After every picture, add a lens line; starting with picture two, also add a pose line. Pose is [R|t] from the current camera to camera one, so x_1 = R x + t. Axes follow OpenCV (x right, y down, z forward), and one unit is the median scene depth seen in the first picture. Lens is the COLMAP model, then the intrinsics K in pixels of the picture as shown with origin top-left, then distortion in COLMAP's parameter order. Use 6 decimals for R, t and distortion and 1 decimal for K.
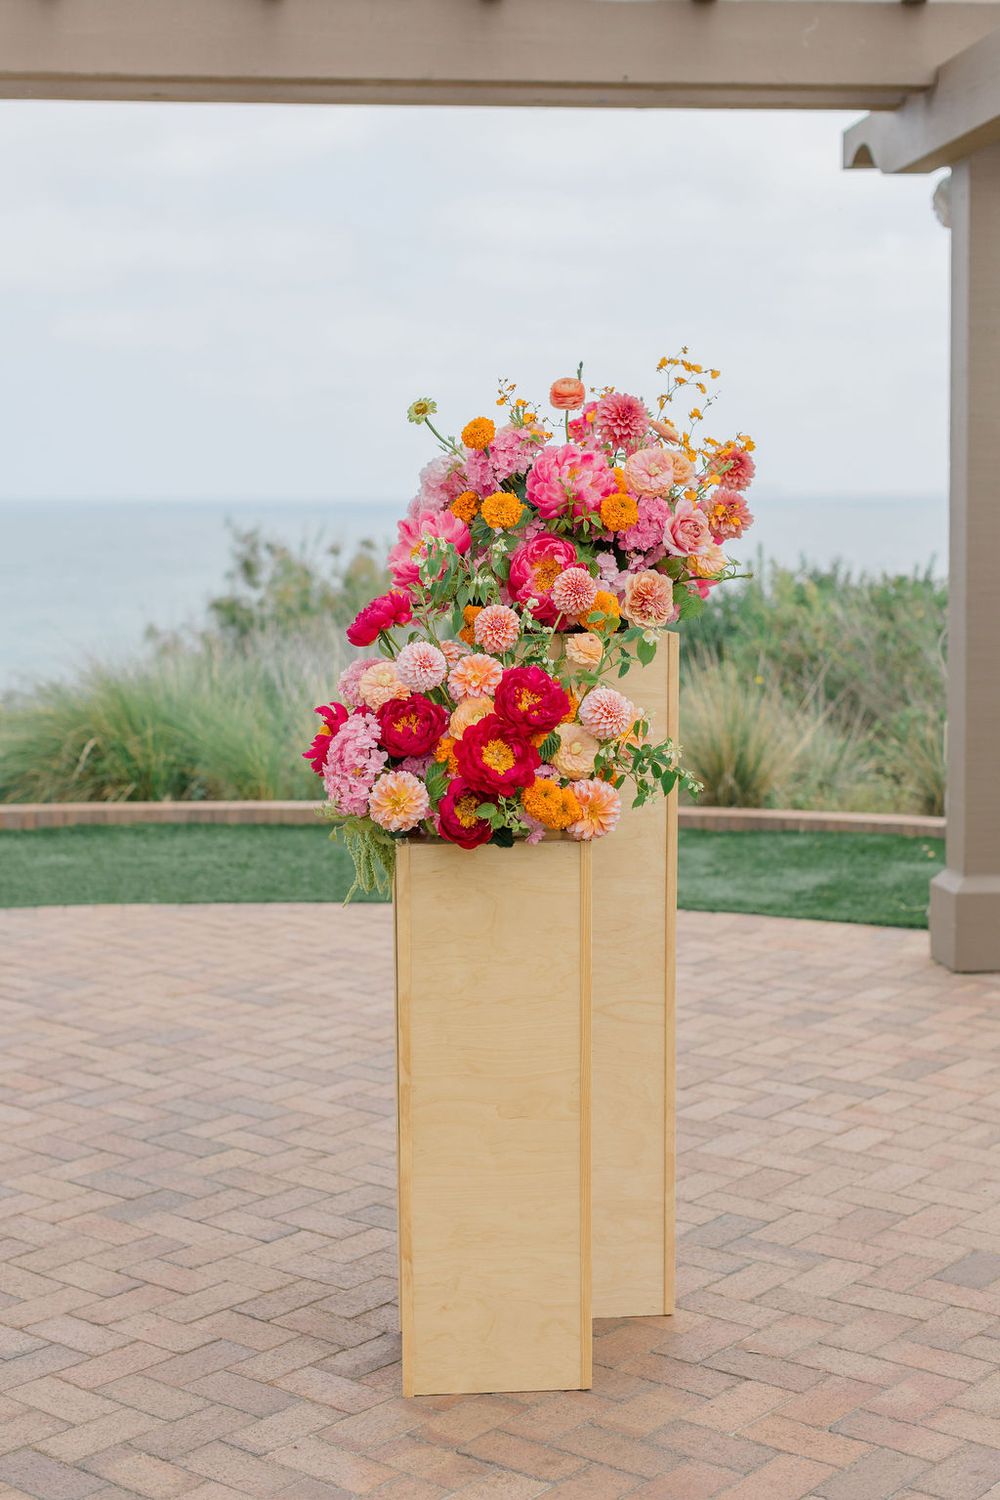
lens RADIAL K [[2024.5, 0, 500.0], [0, 2024.5, 750.0], [0, 0, 1]] dist [0.022217, 0.008363]
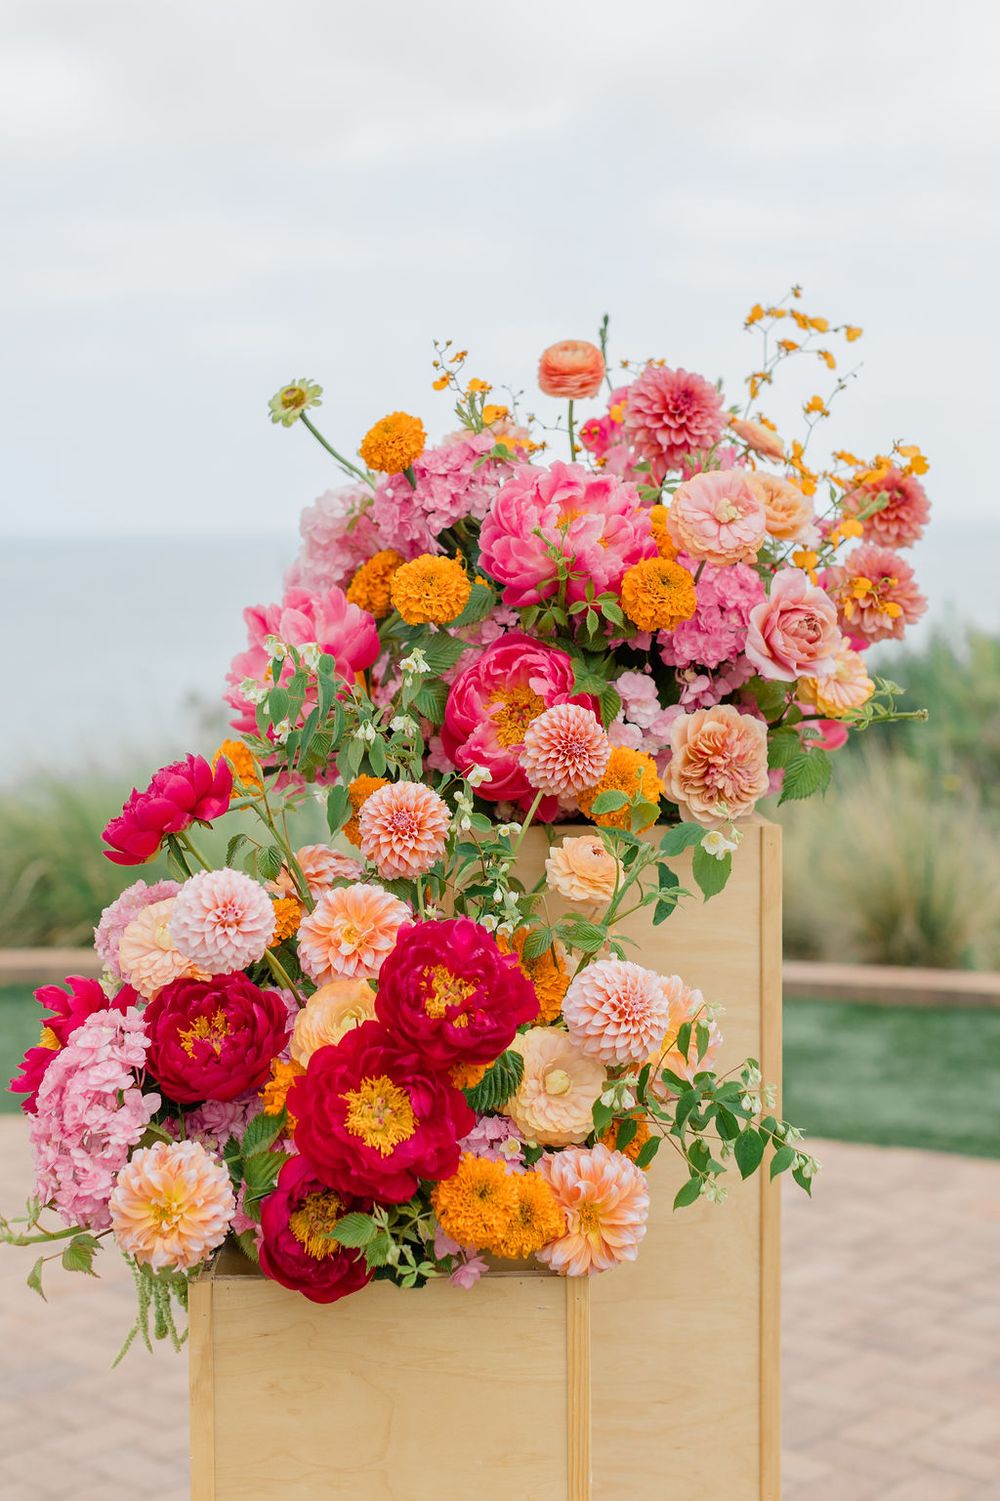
lens RADIAL K [[2320.8, 0, 460.0], [0, 2320.8, 630.3], [0, 0, 1]] dist [0.020123, 0.015019]
pose [[0.996620, 0.002202, -0.082118, 0.057057], [-0.008845, 0.996705, -0.080623, -0.060721], [0.081670, 0.081077, 0.993356, 0.415507]]
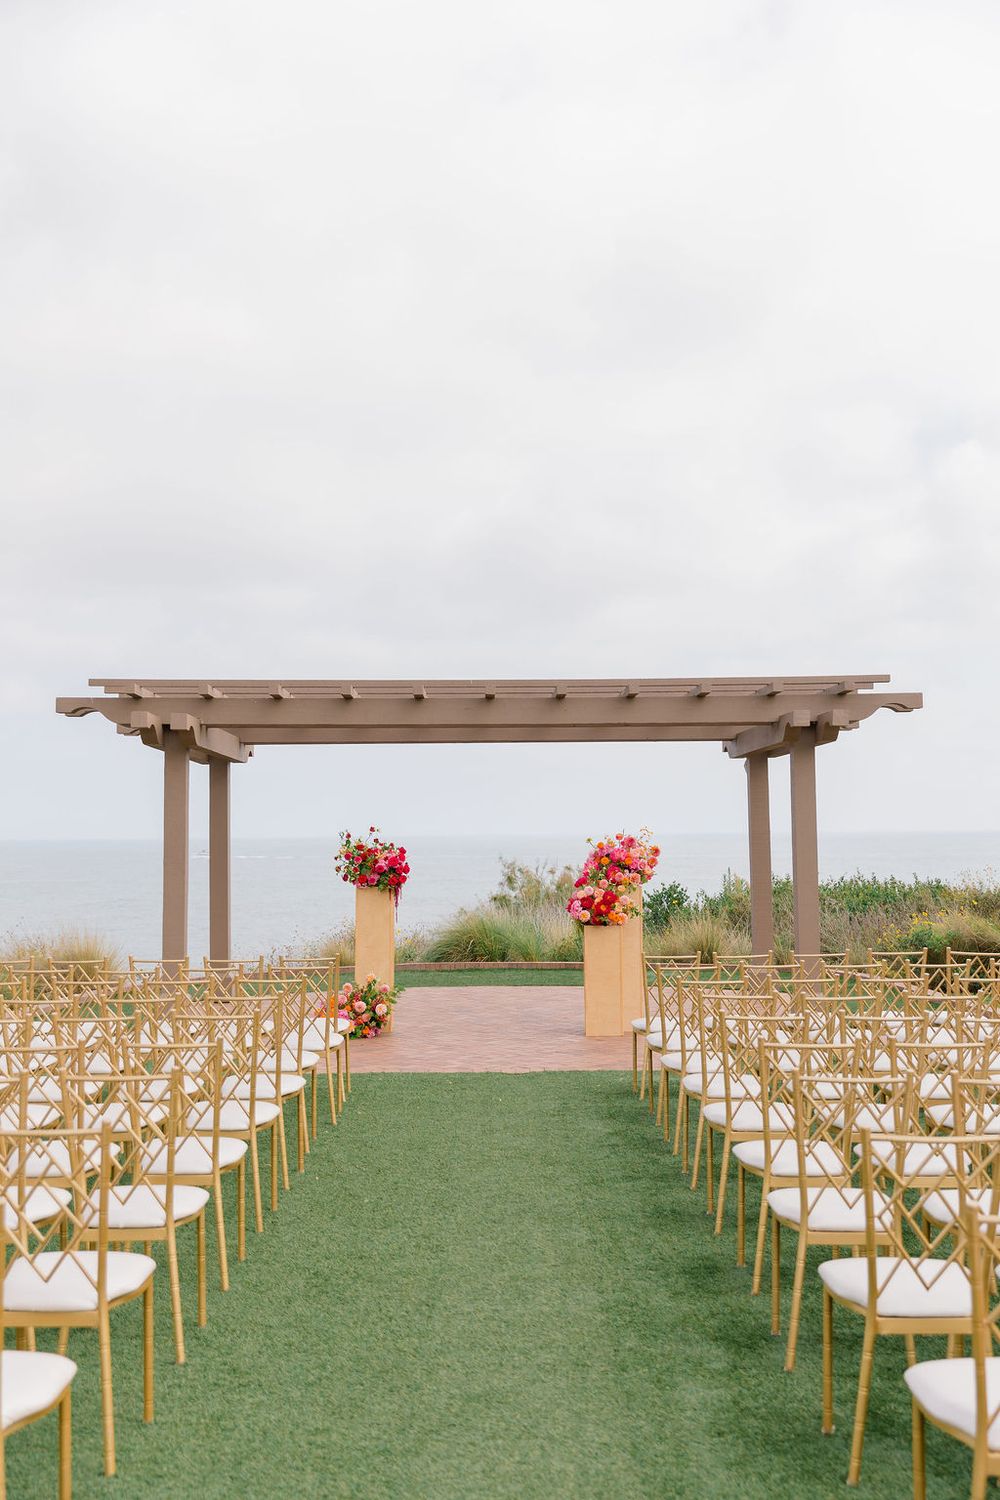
lens RADIAL K [[1651.1, 0, 500.0], [0, 1651.1, 750.0], [0, 0, 1]] dist [-0.009819, 0.005042]
pose [[0.994987, -0.007551, -0.099718, 0.151256], [-0.009771, 0.985034, -0.172081, 0.316340], [0.099525, 0.172192, 0.980023, -3.074810]]
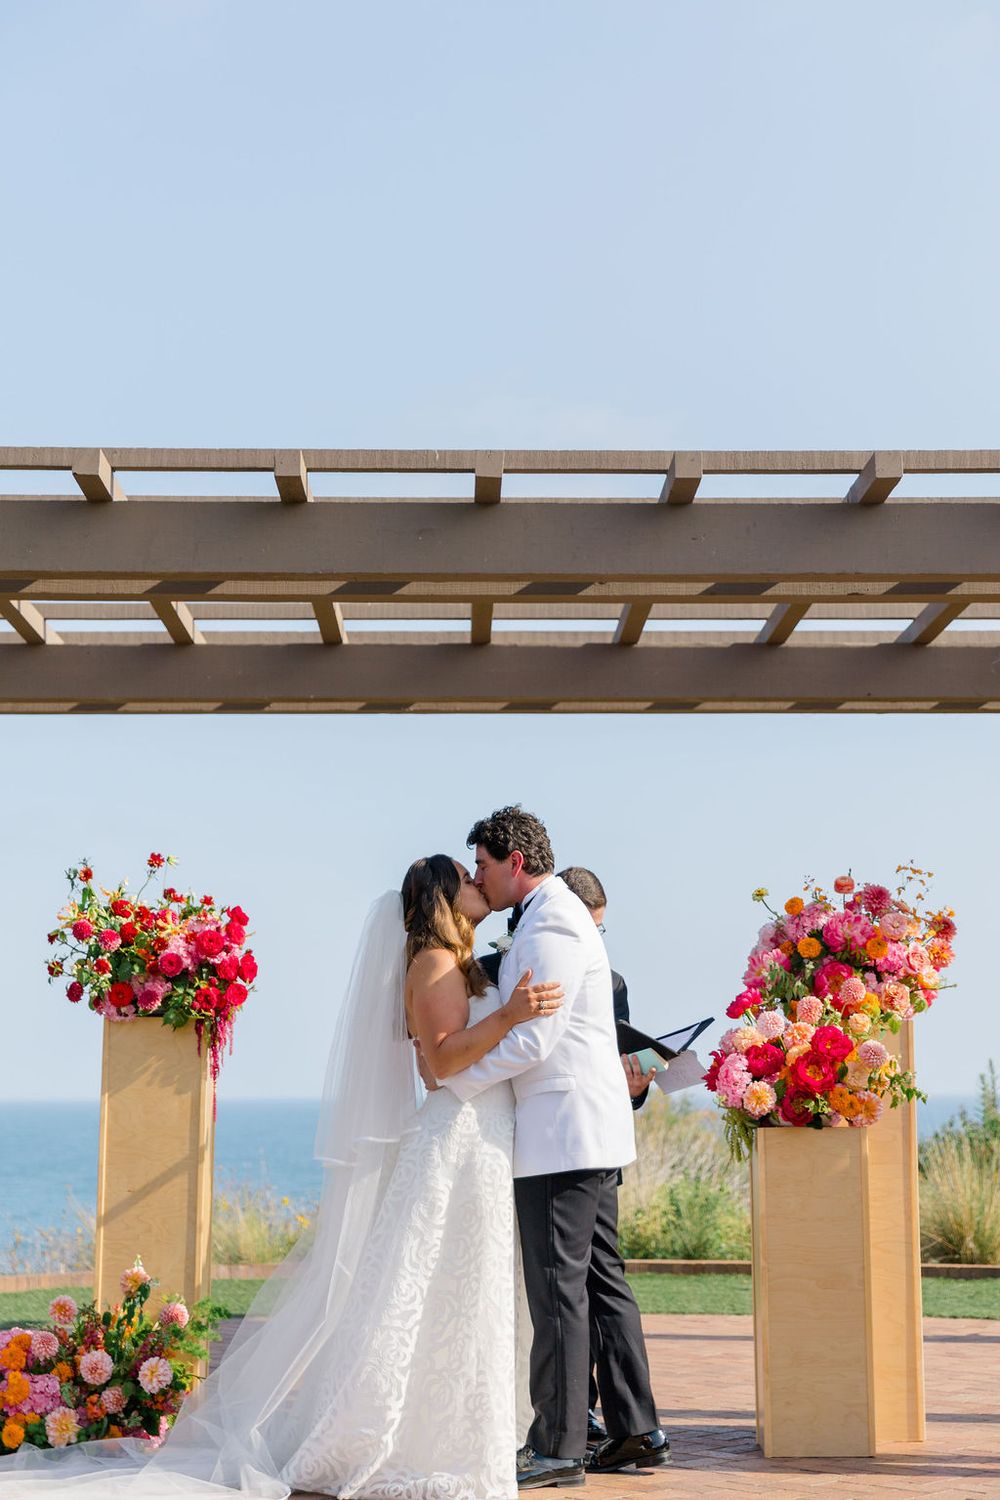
lens RADIAL K [[2336.5, 0, 500.0], [0, 2336.5, 750.0], [0, 0, 1]] dist [0.038256, 0.124800]
pose [[0.995789, -0.010262, -0.091094, -0.080692], [-0.014623, 0.963208, -0.268359, 0.268587], [0.090496, 0.268561, 0.959002, -1.033008]]
